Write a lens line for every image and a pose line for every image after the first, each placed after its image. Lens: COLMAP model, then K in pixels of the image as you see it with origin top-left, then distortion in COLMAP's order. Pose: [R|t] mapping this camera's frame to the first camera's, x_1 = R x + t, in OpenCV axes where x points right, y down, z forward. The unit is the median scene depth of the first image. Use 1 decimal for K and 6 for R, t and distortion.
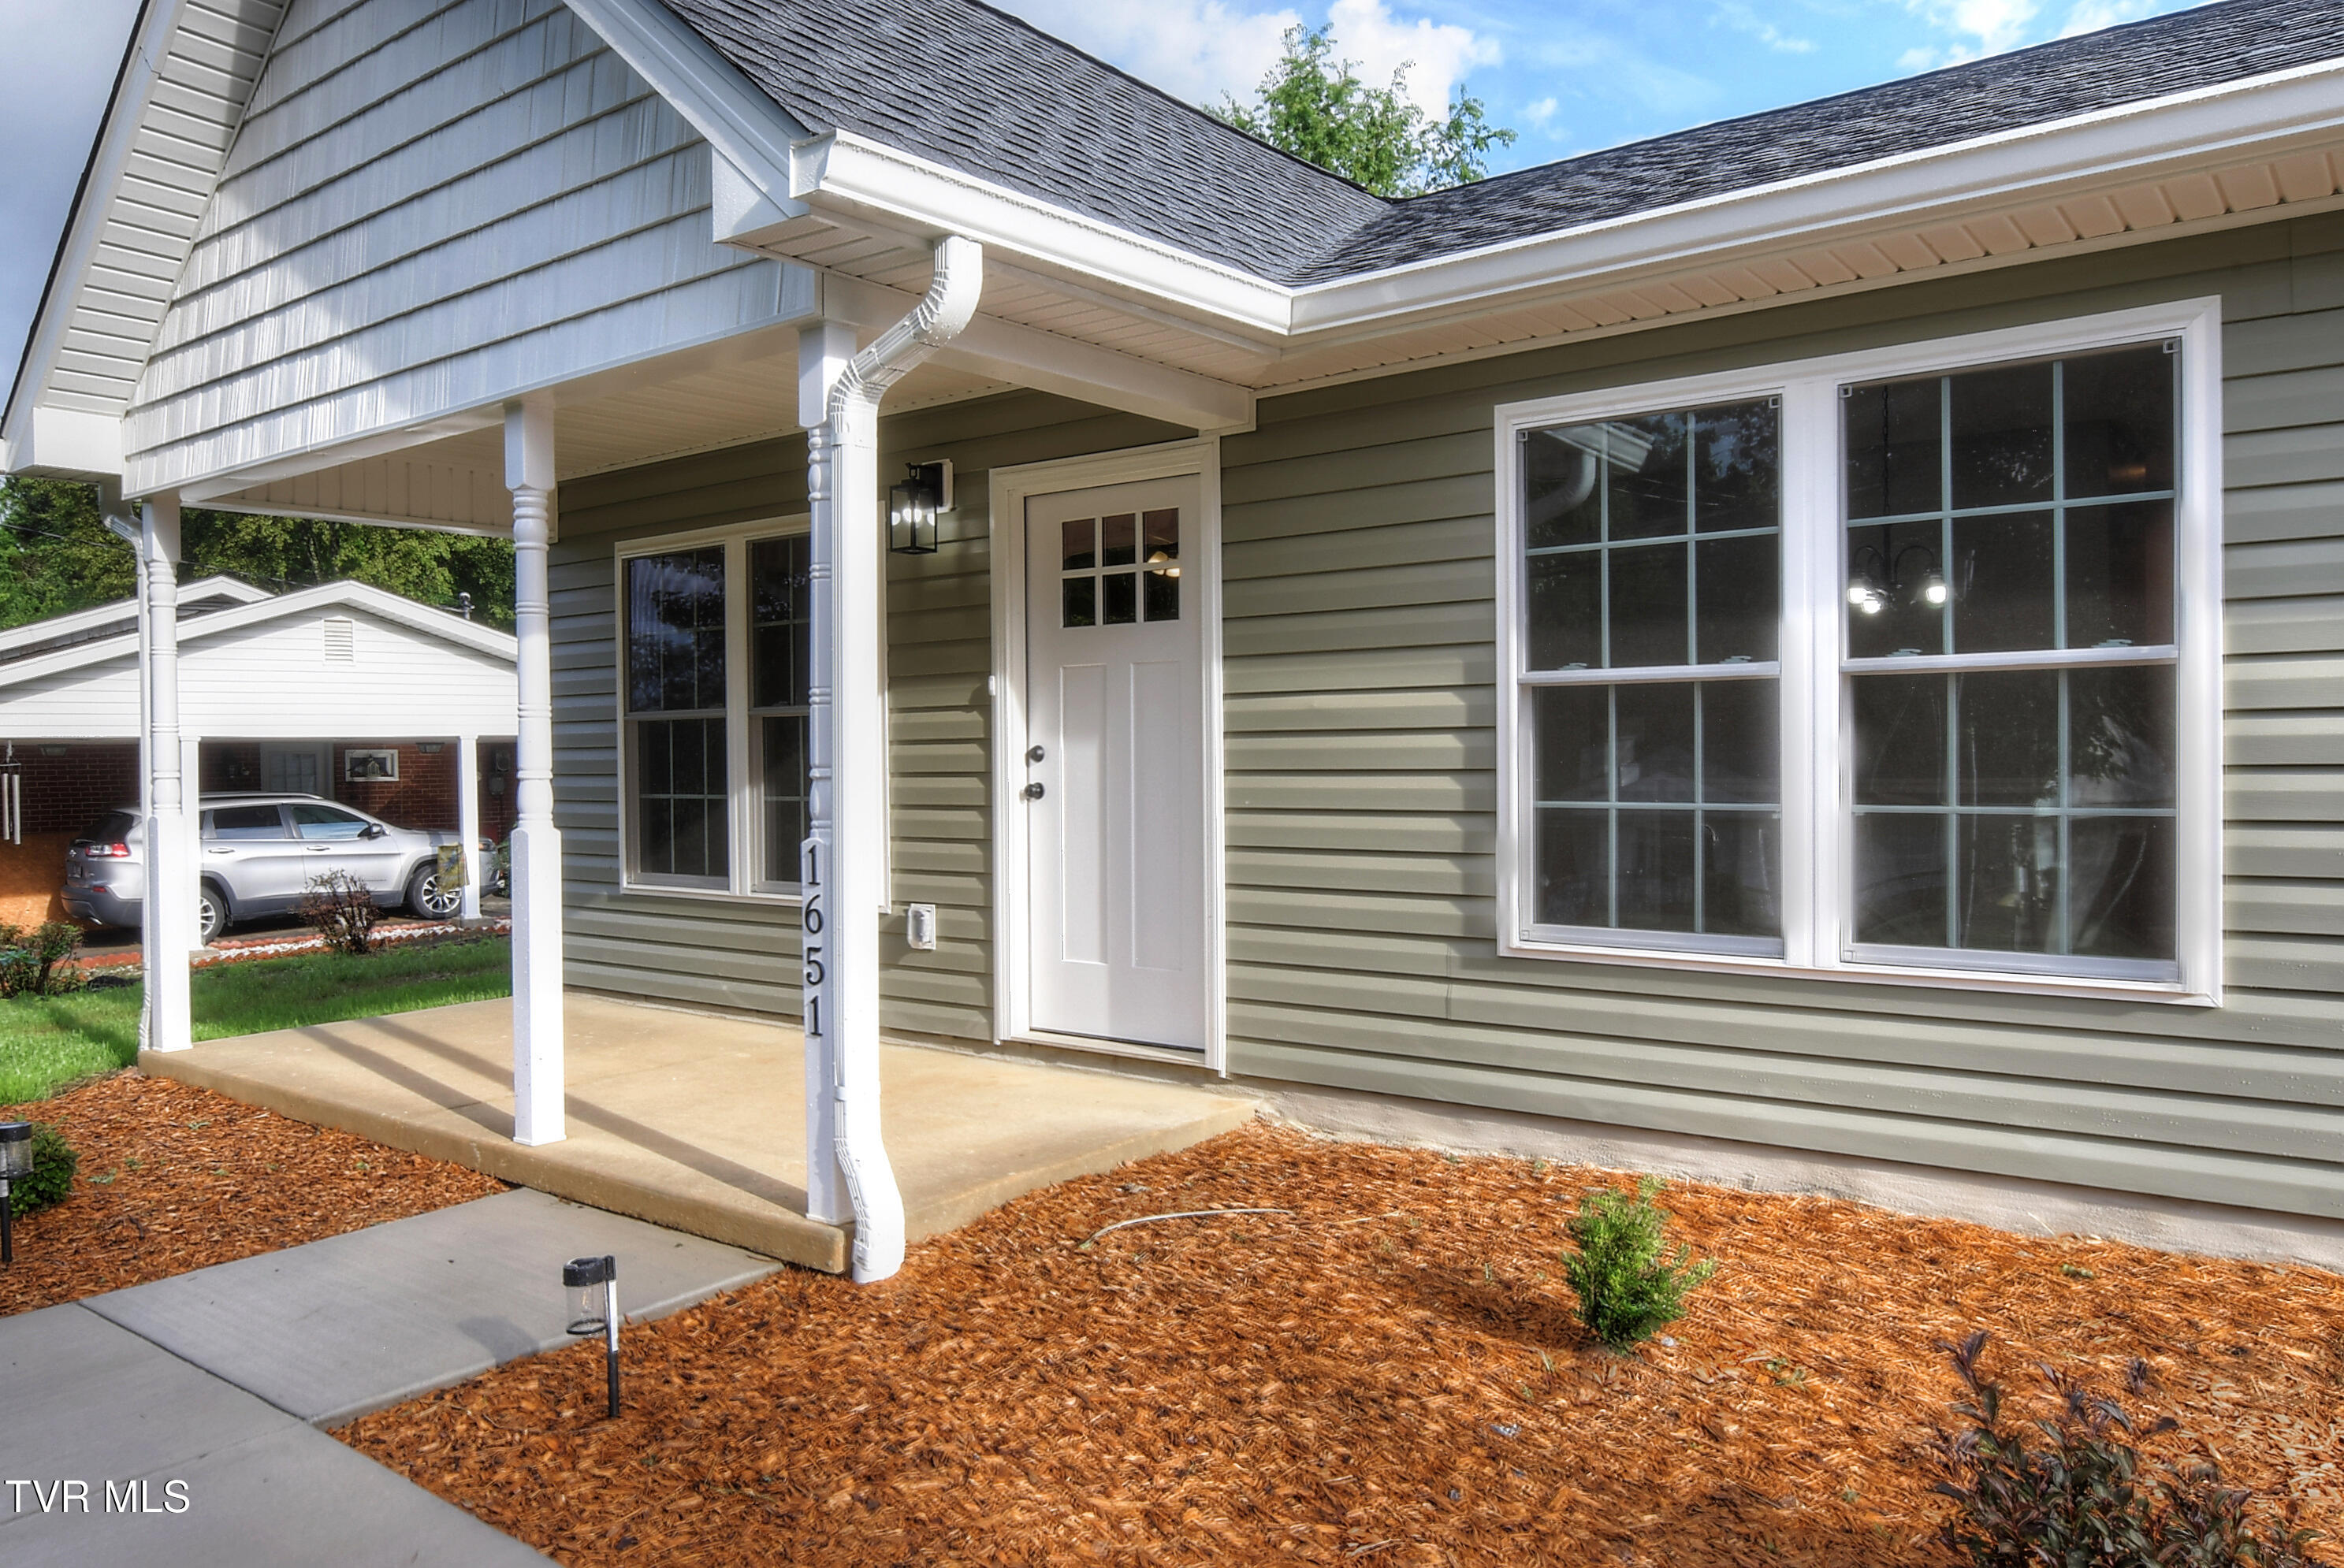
lens RADIAL K [[1636.7, 0, 1162.9], [0, 1636.7, 777.9], [0, 0, 1]] dist [-0.018035, -0.000105]
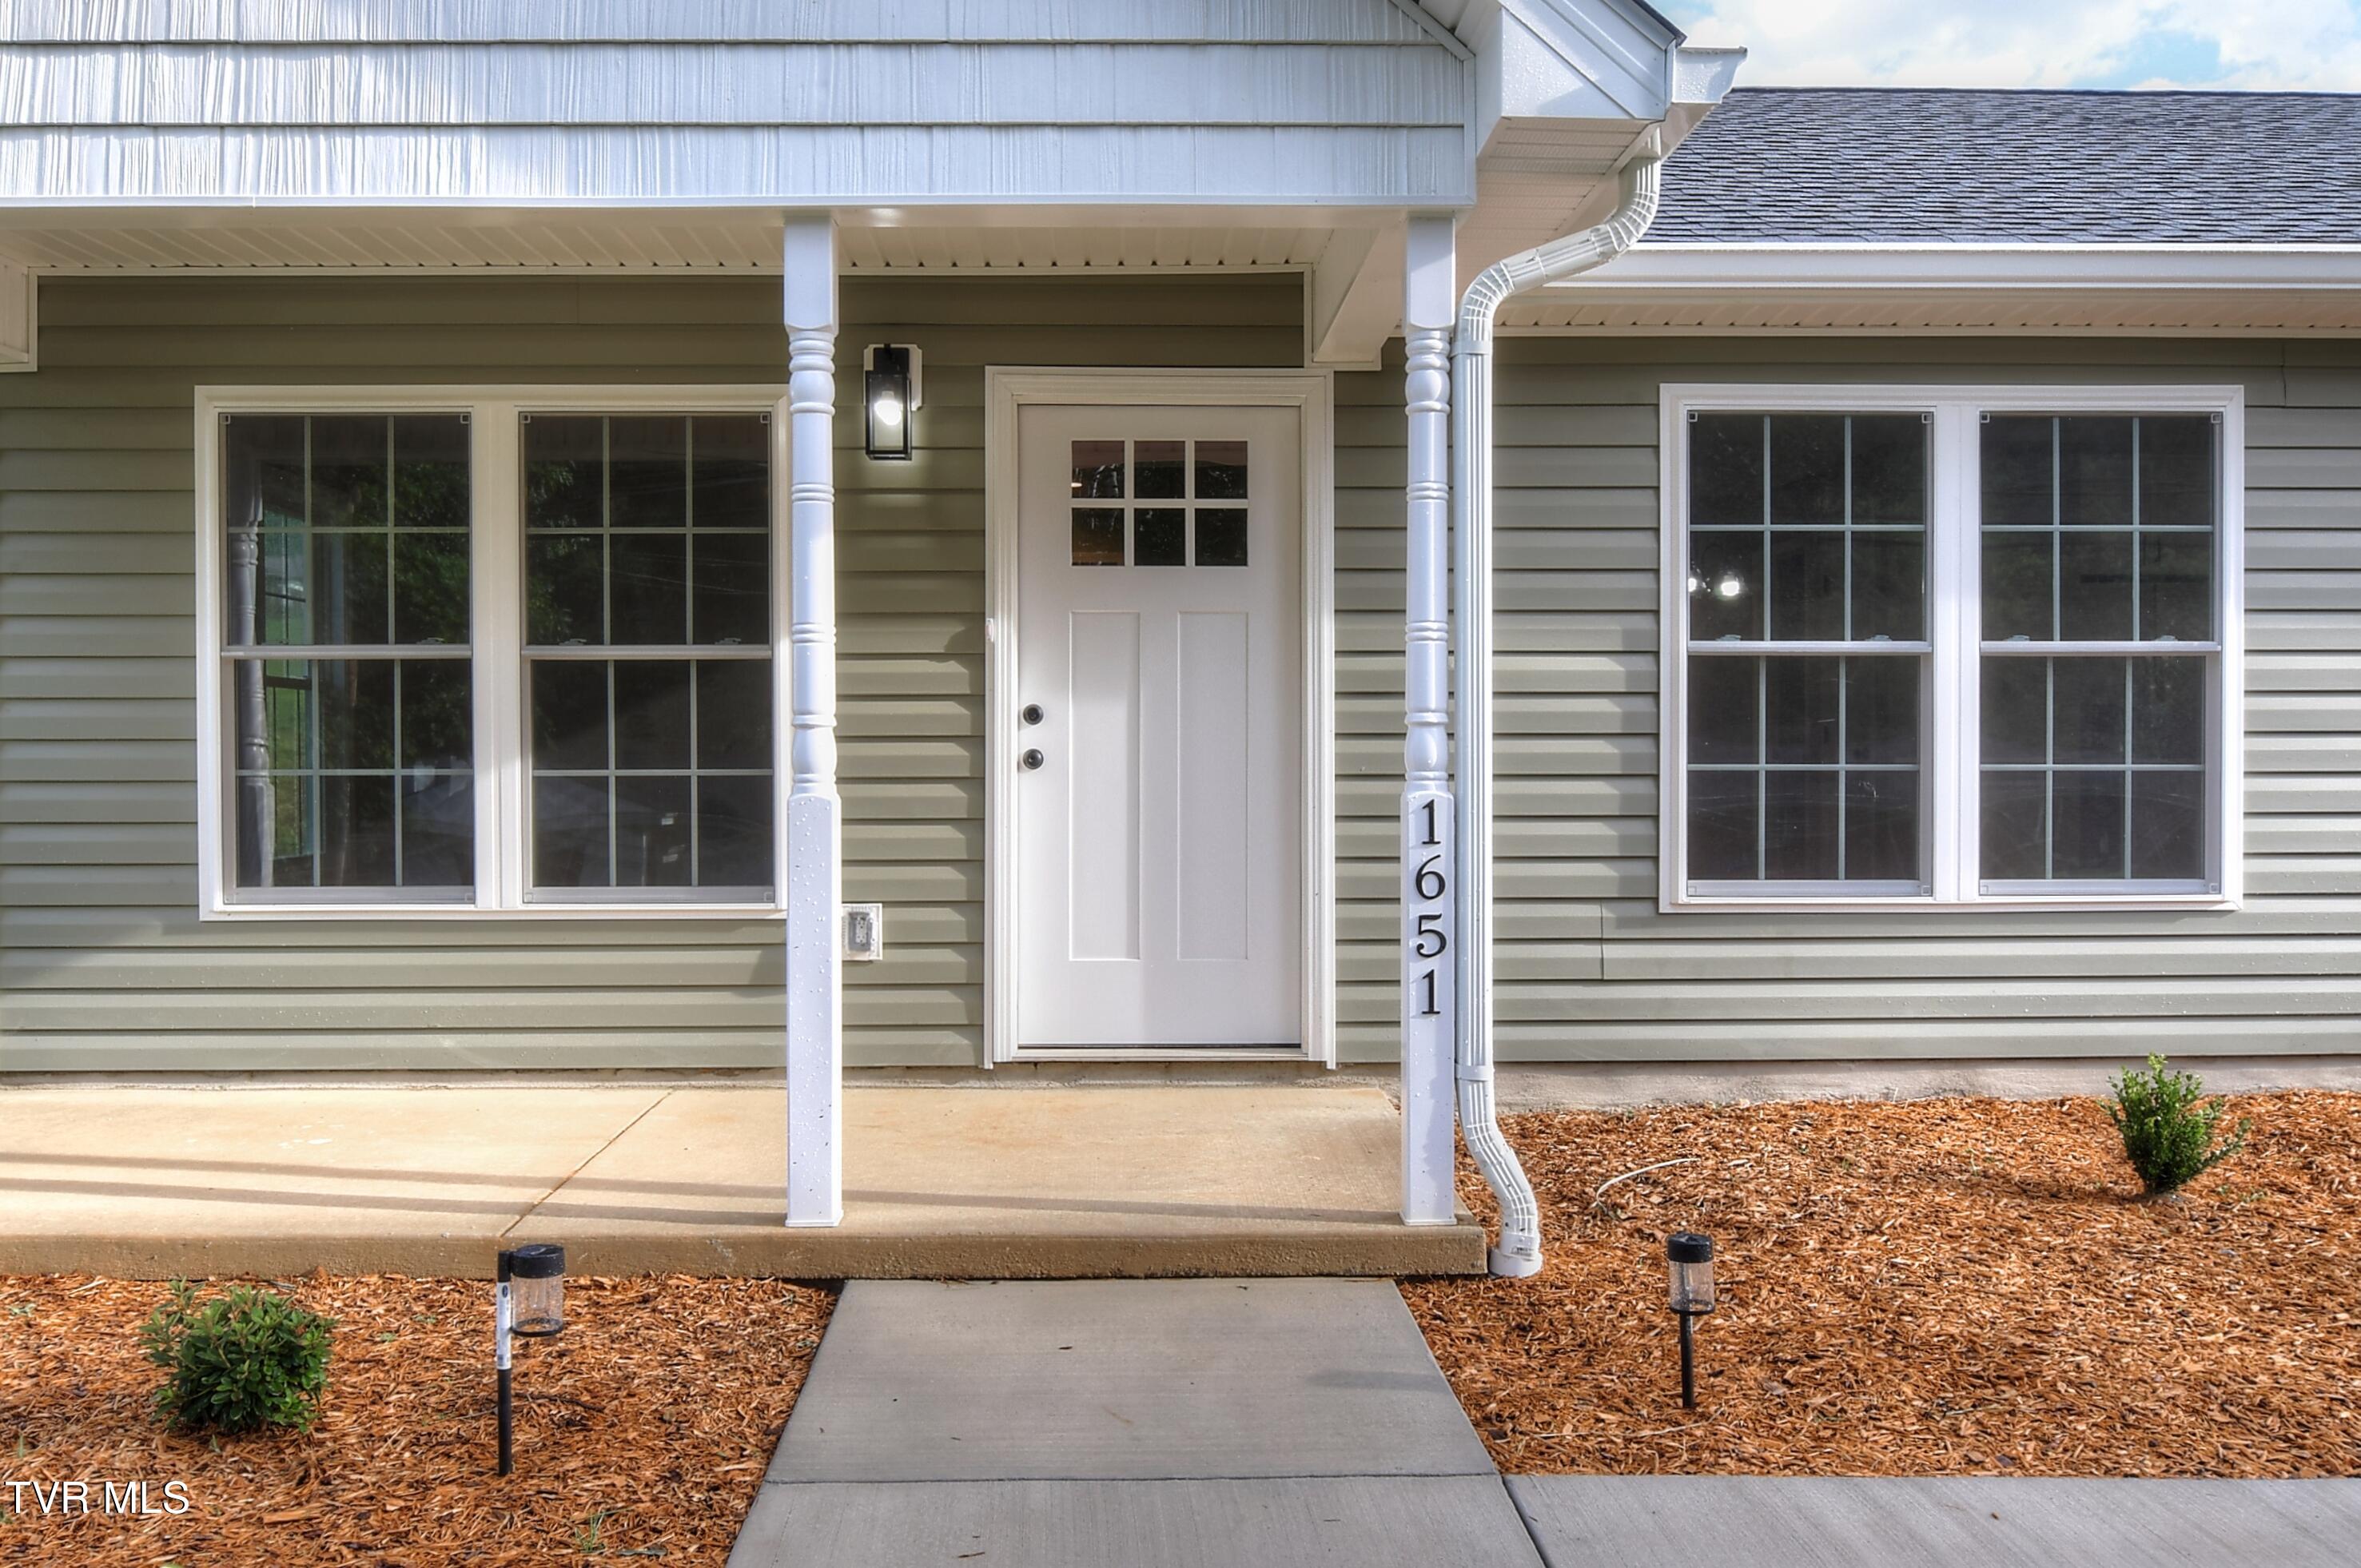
lens RADIAL K [[2053.0, 0, 1092.5], [0, 2053.0, 782.5], [0, 0, 1]] dist [-0.025860, 0.002738]
pose [[0.780343, 0.000563, 0.625351, -0.894363], [0.002570, 0.999988, -0.004107, 0.030617], [-0.625346, 0.004812, 0.780332, 0.210107]]
